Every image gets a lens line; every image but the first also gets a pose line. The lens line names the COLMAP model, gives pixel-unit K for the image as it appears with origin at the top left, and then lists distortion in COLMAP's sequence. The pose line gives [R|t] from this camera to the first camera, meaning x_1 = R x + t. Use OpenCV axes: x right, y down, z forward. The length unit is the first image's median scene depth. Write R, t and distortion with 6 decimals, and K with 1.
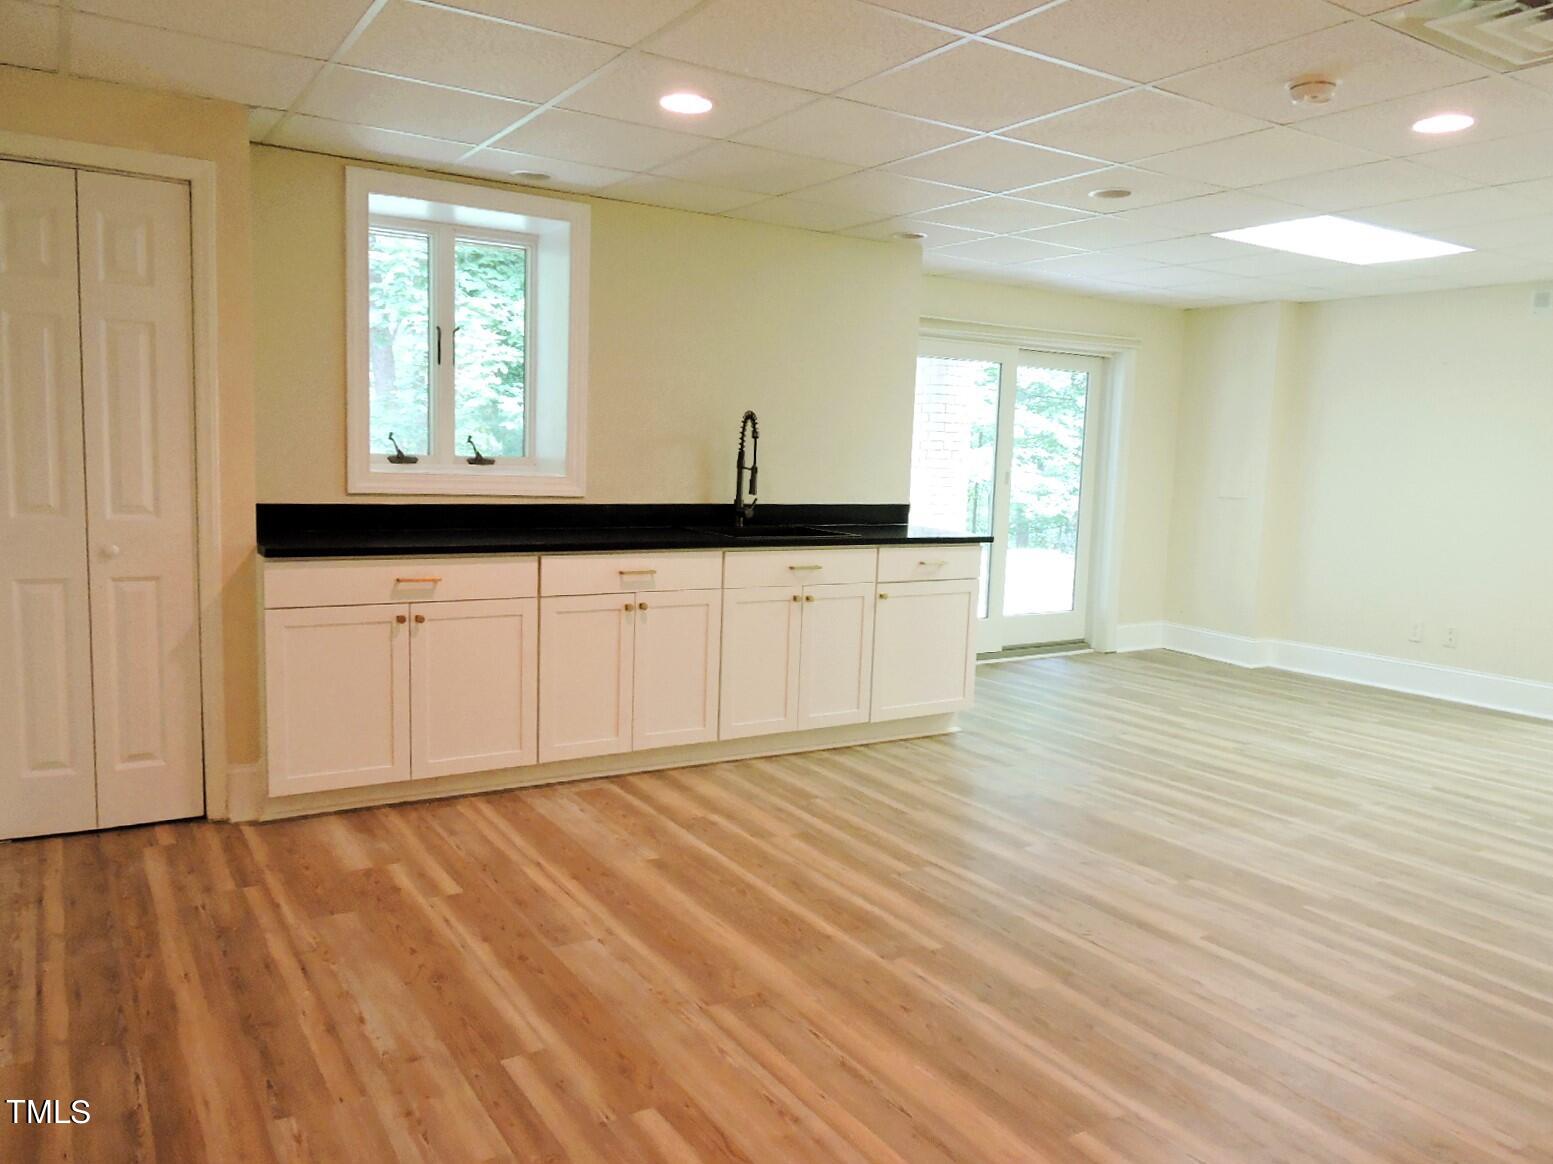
lens RADIAL K [[1141.8, 0, 776.5], [0, 1141.8, 582.0], [0, 0, 1]] dist [-0.002190, -0.000804]
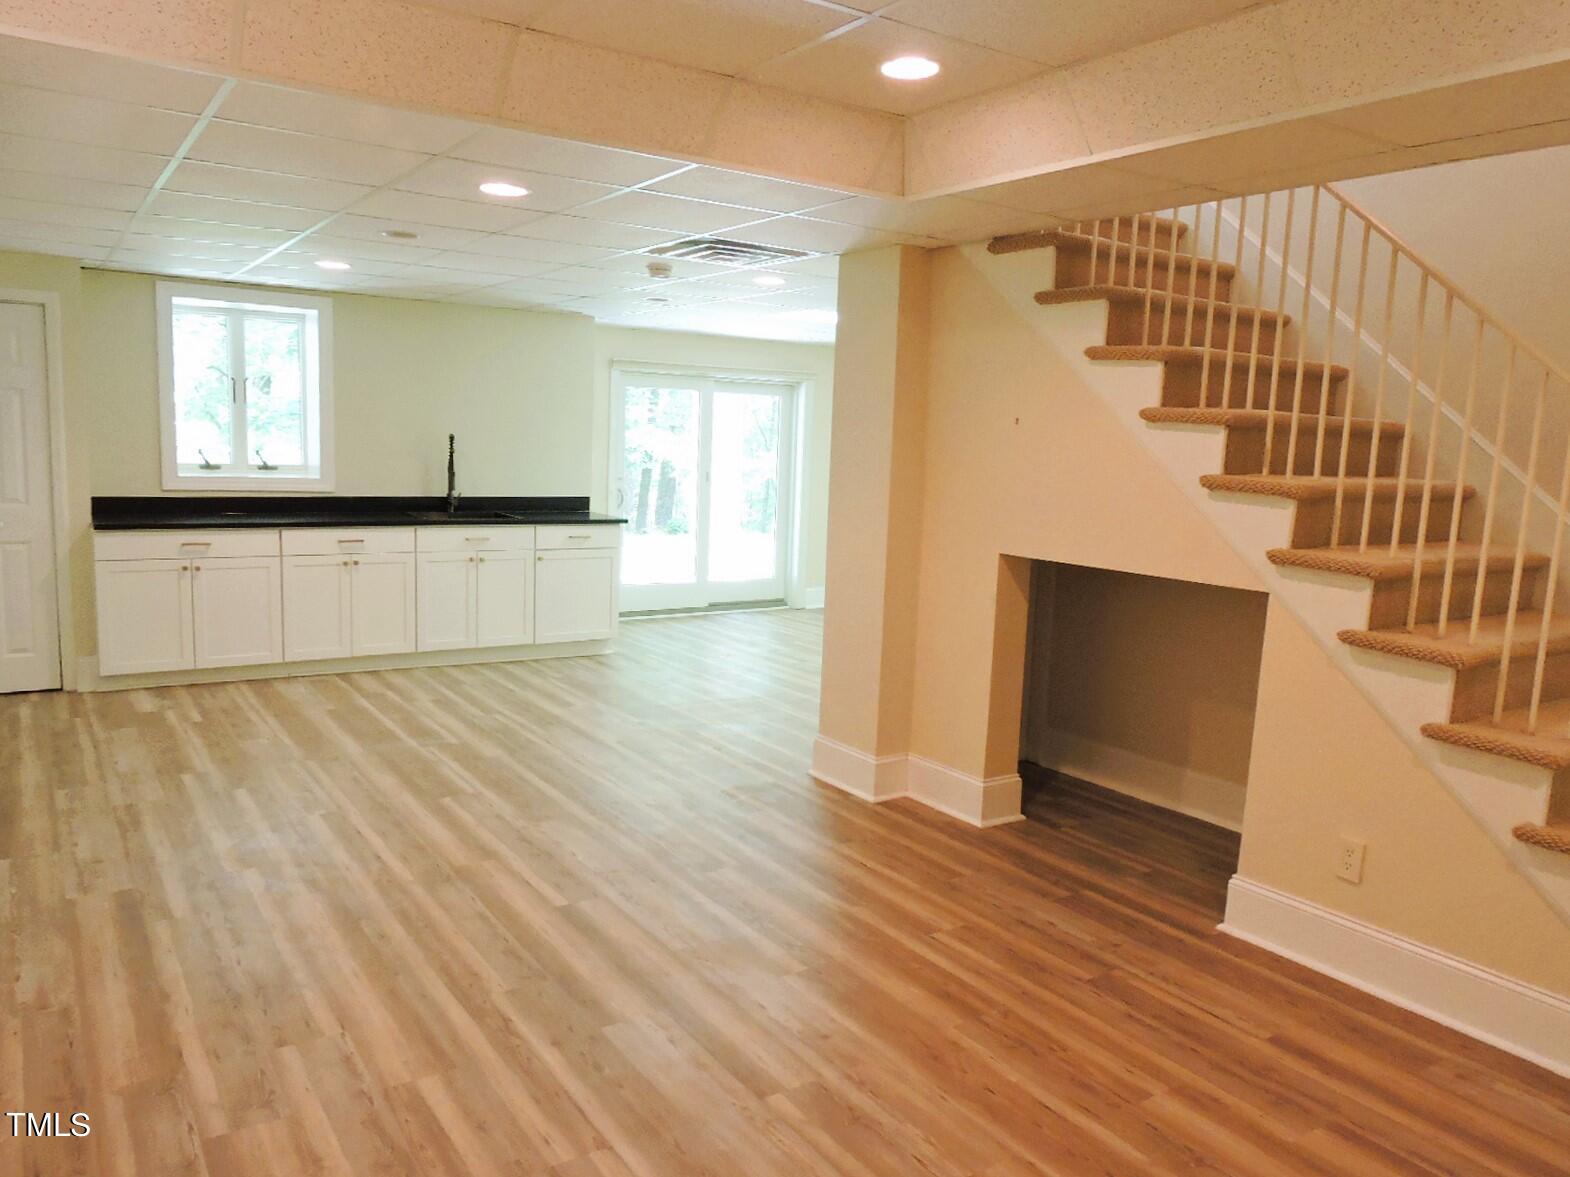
lens RADIAL K [[1152.6, 0, 785.0], [0, 1152.6, 588.5], [0, 0, 1]] dist [0.004903, 0.002532]
pose [[0.999739, -0.000464, 0.022821, 0.496619], [0.000092, 0.999867, 0.016317, 0.035152], [-0.022825, -0.016311, 0.999606, -0.675121]]
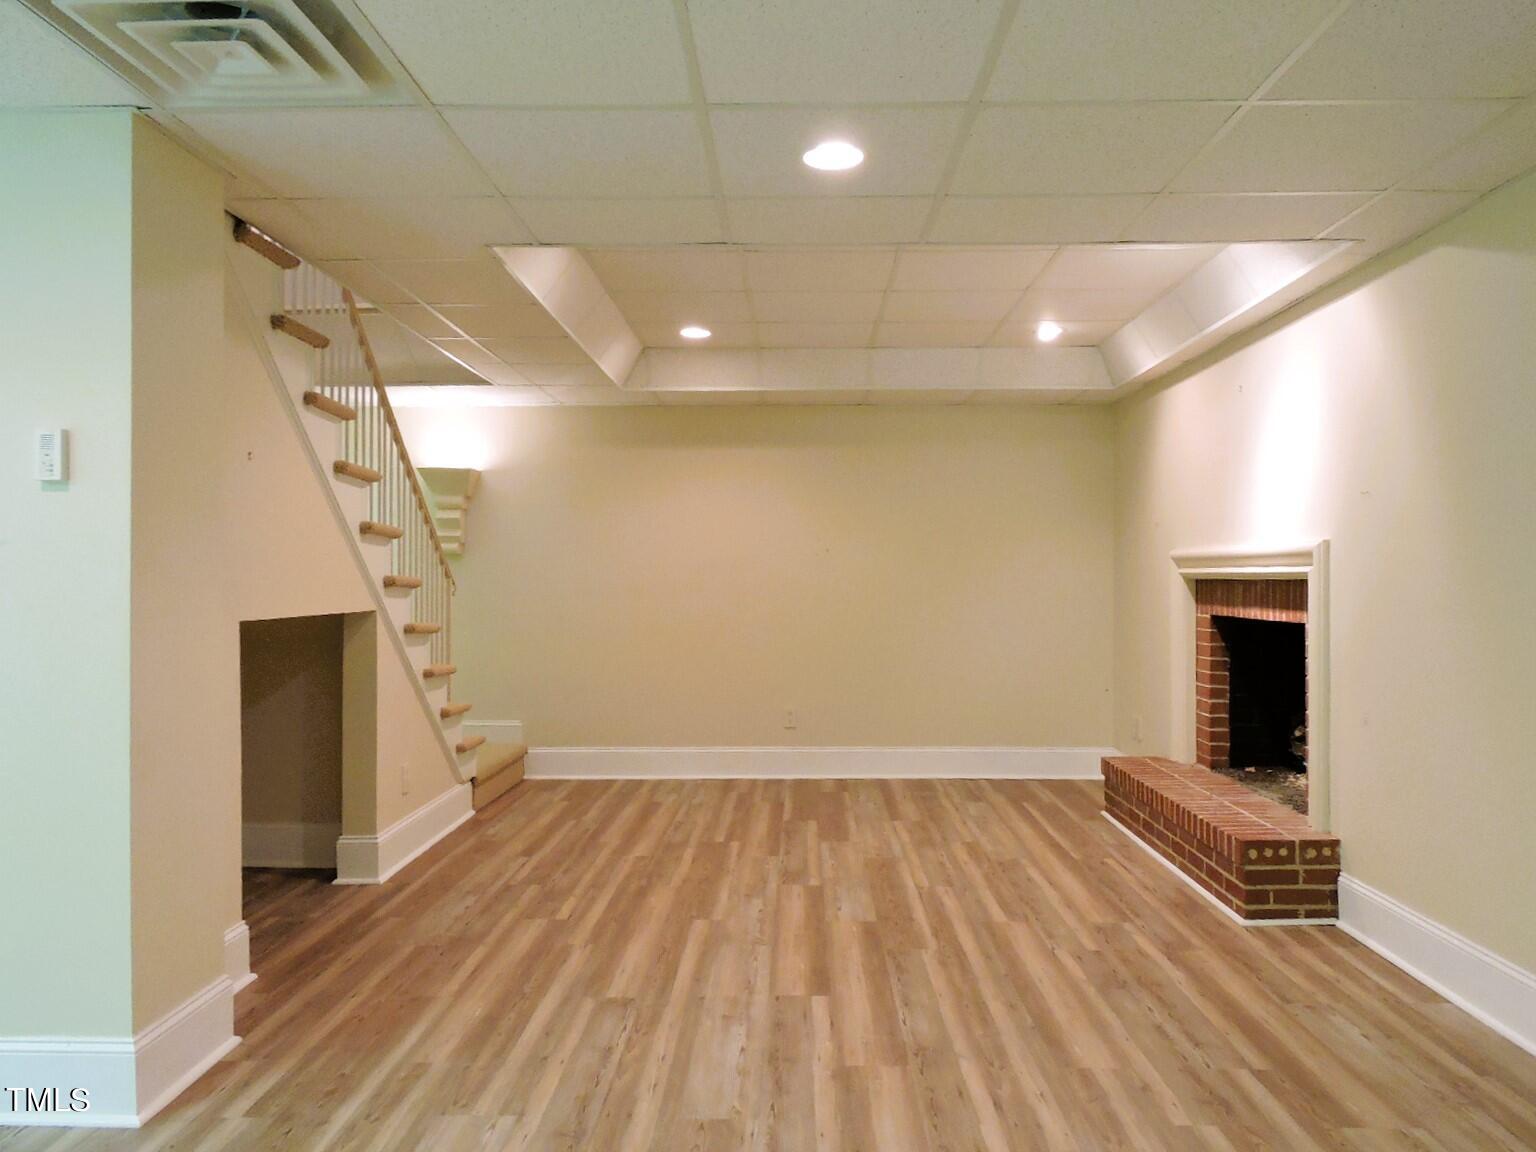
lens RADIAL K [[1154.8, 0, 768.0], [0, 1154.8, 576.0], [0, 0, 1]] dist [0.010427, 0.000494]
pose [[-0.830195, -0.030120, 0.556659, -0.125174], [0.039930, 0.992762, 0.113269, -0.106595], [-0.556041, 0.116263, -0.822983, 1.024268]]
